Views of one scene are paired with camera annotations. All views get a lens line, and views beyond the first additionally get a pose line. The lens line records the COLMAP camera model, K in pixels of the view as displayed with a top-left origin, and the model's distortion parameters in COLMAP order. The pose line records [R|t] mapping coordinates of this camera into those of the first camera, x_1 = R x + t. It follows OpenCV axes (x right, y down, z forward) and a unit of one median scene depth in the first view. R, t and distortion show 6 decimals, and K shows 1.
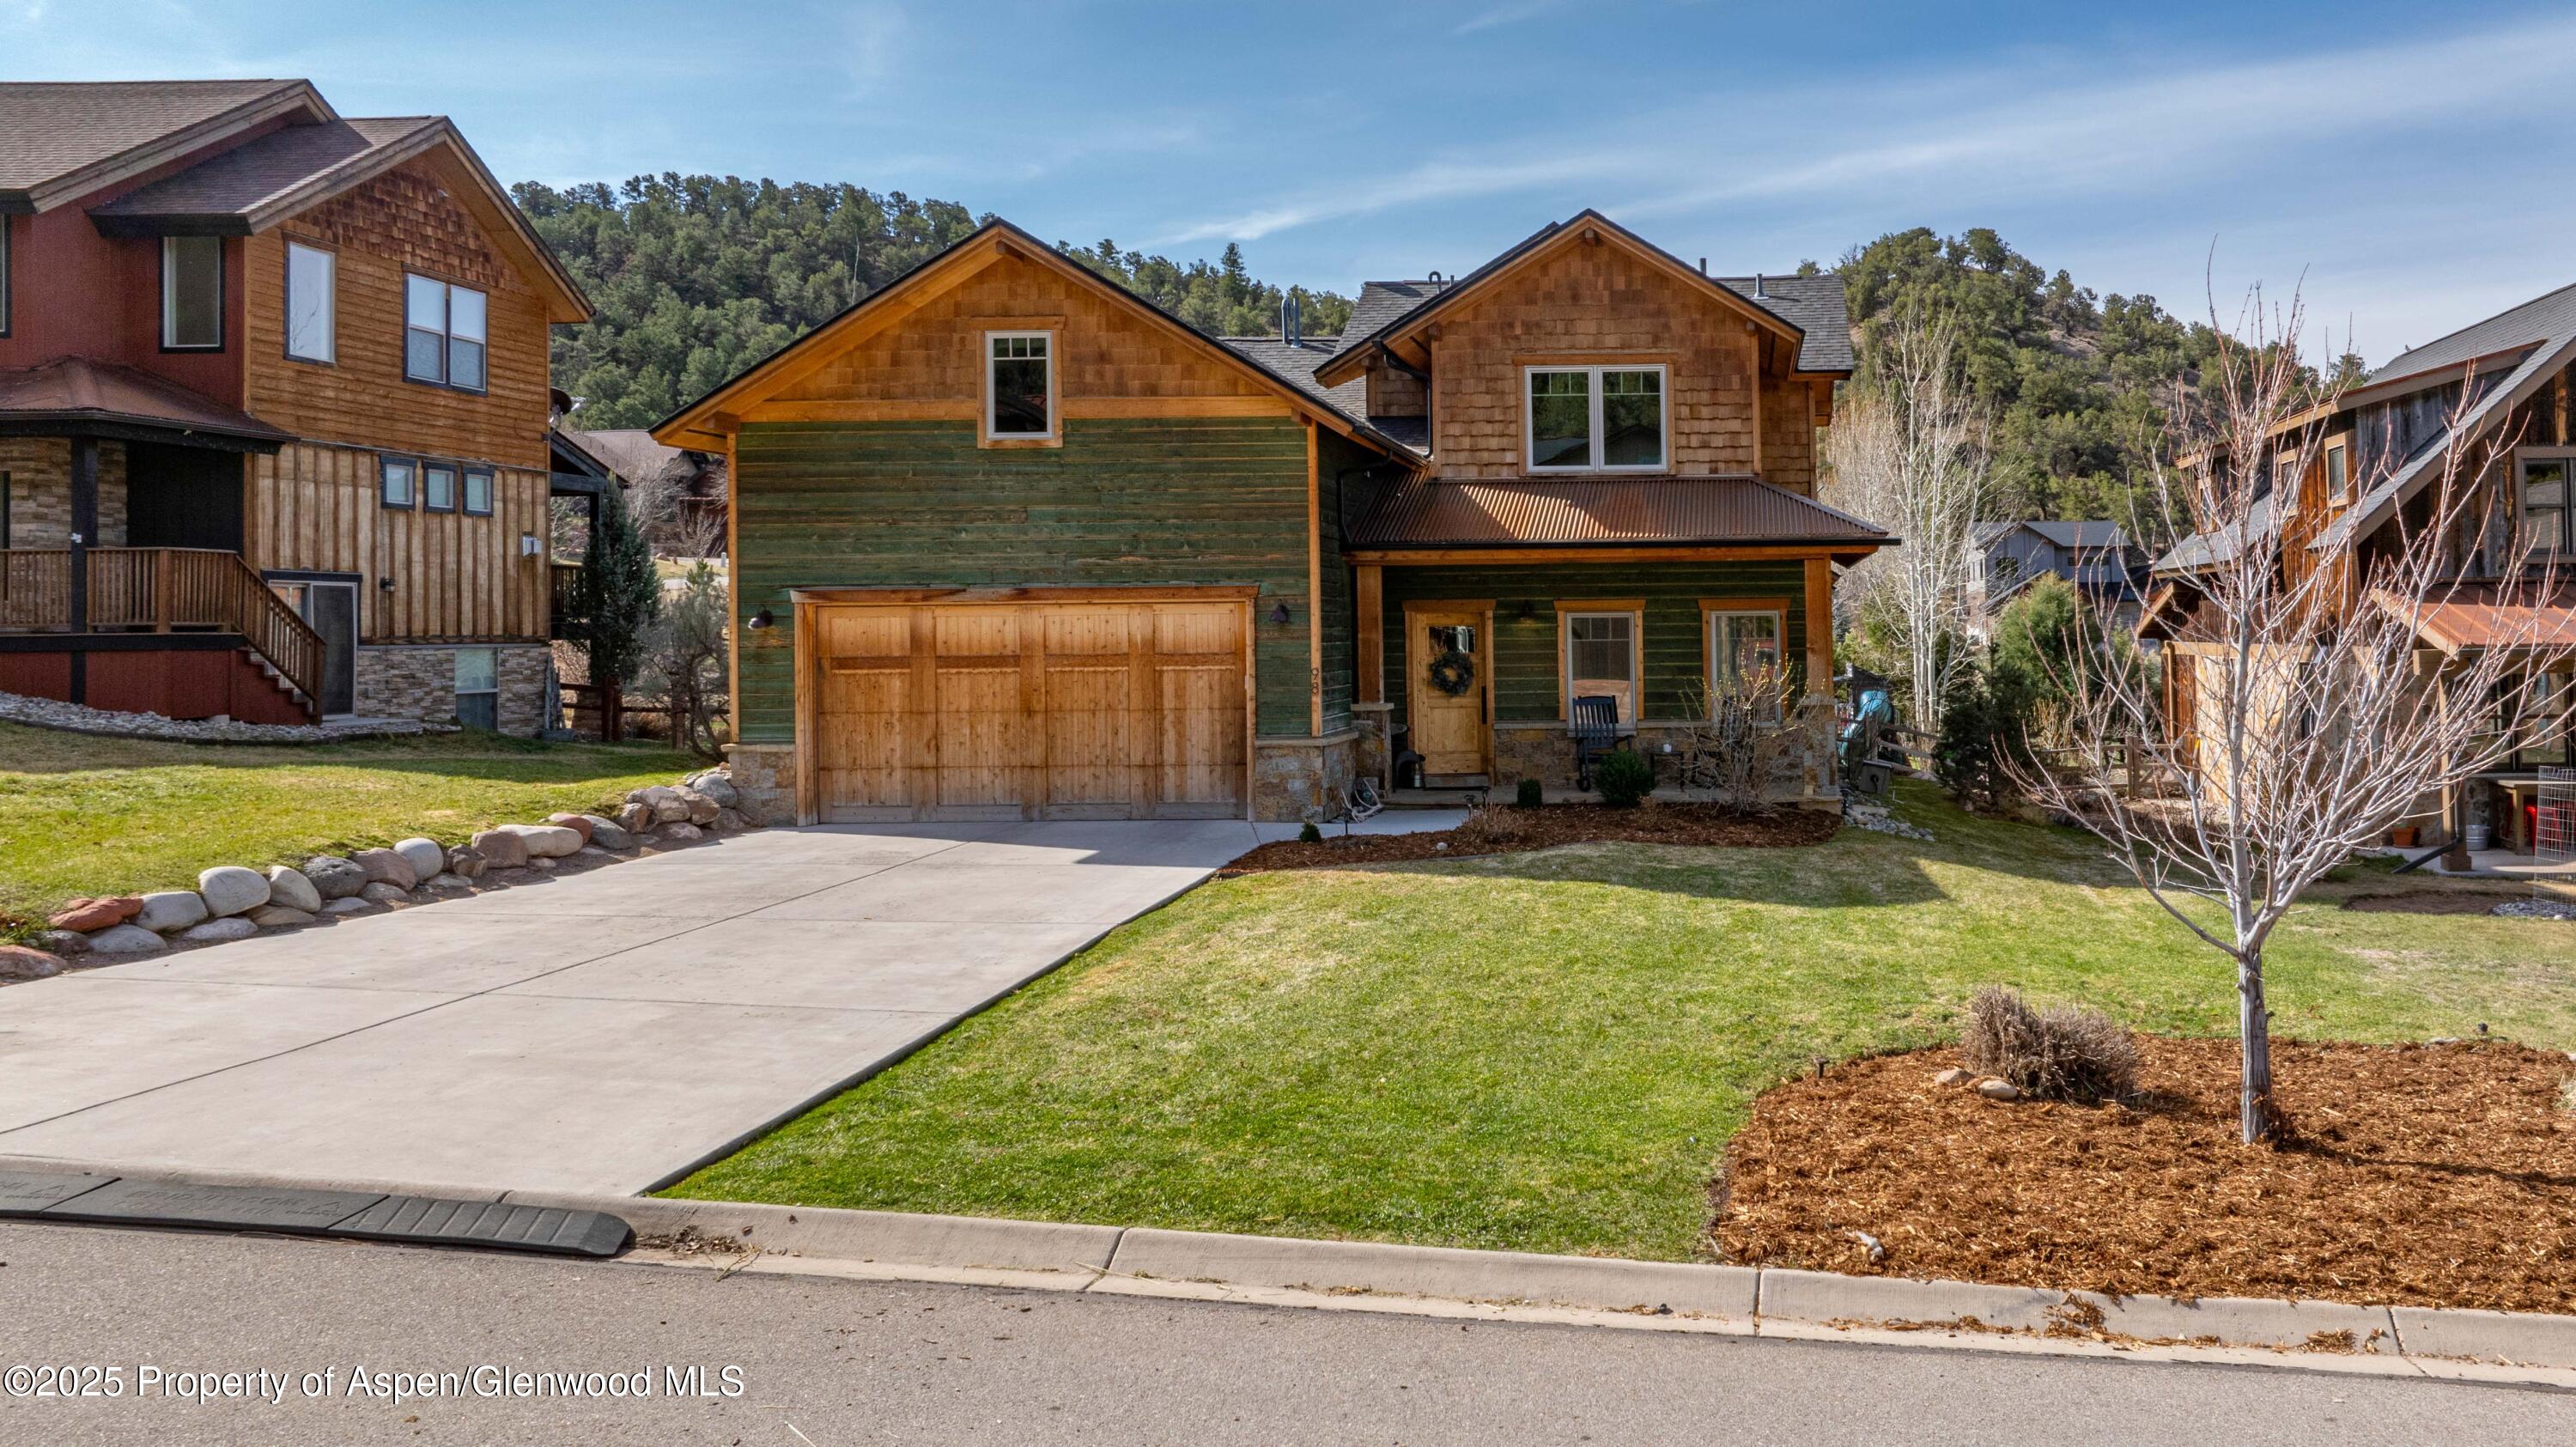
lens RADIAL K [[1905.4, 0, 1674.2], [0, 1905.4, 712.0], [0, 0, 1]] dist [0.008188, -0.028955]
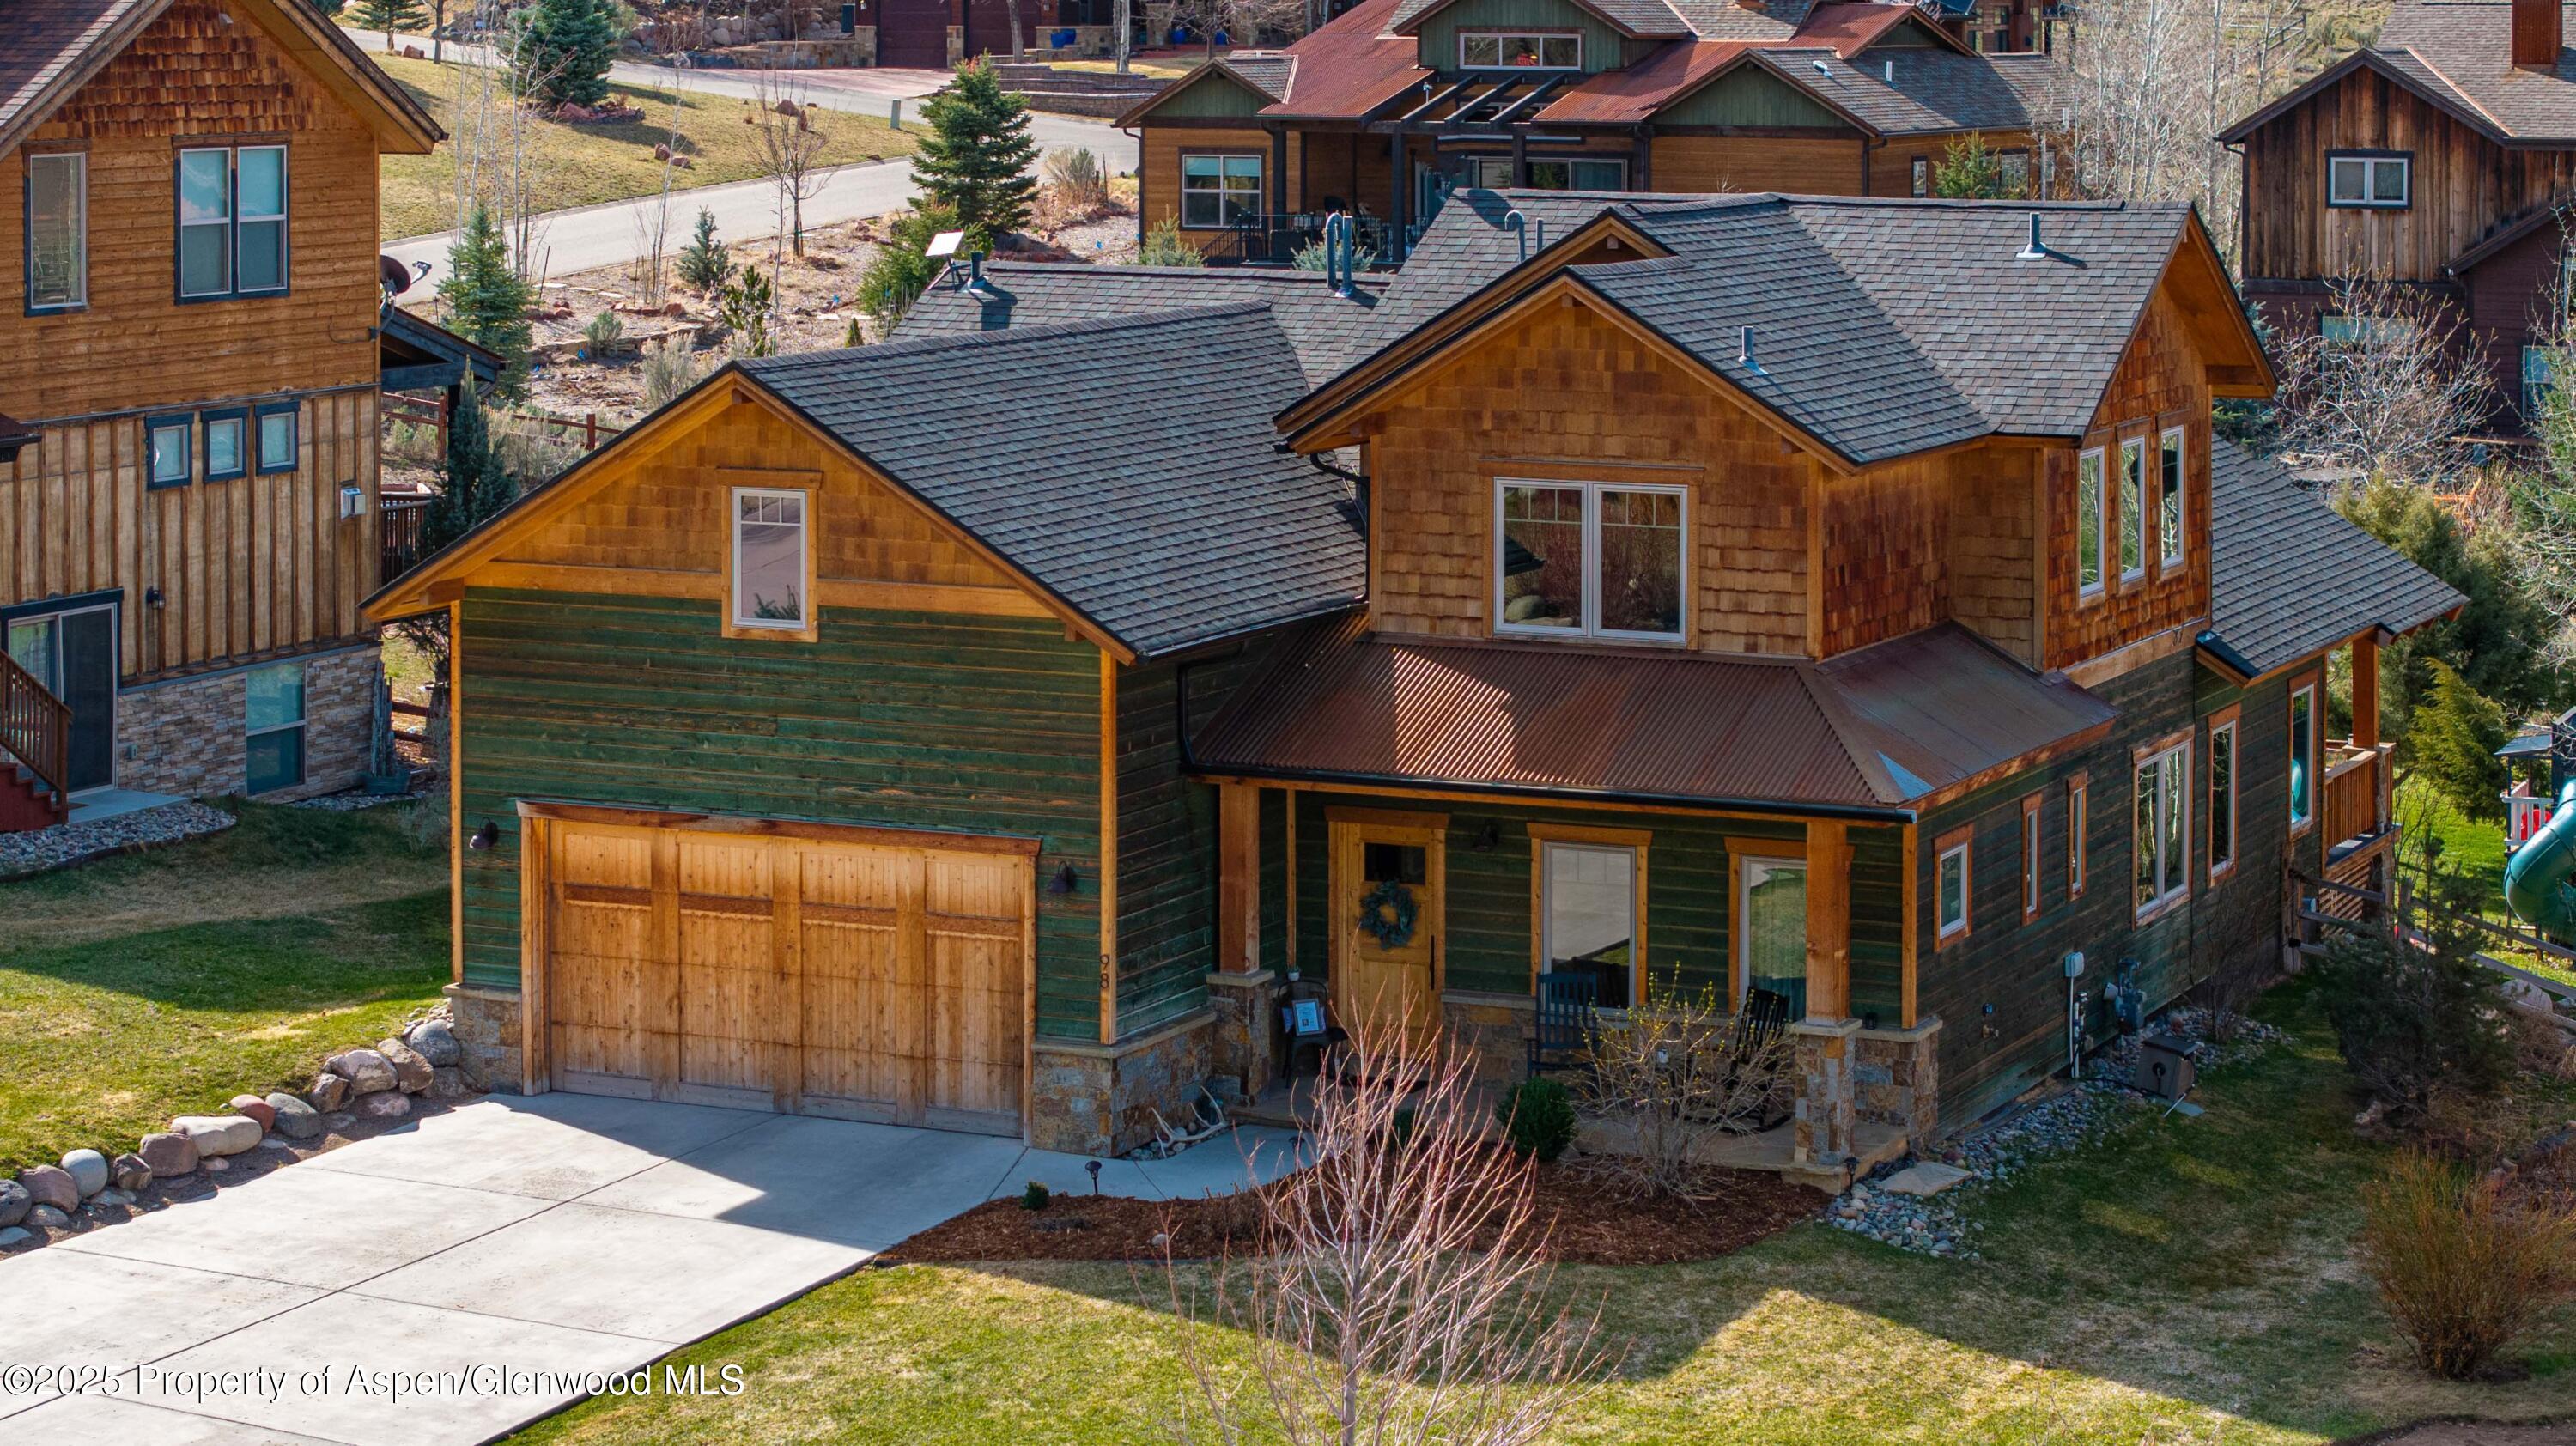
lens RADIAL K [[5079.1, 0, 1288.0], [0, 5079.1, 723.0], [0, 0, 1]] dist [-0.032083, 0.113358]
pose [[0.911355, 0.062141, -0.406903, 0.595120], [-0.022074, 0.994495, 0.102436, -0.277704], [0.411029, -0.084373, 0.907709, -0.677717]]
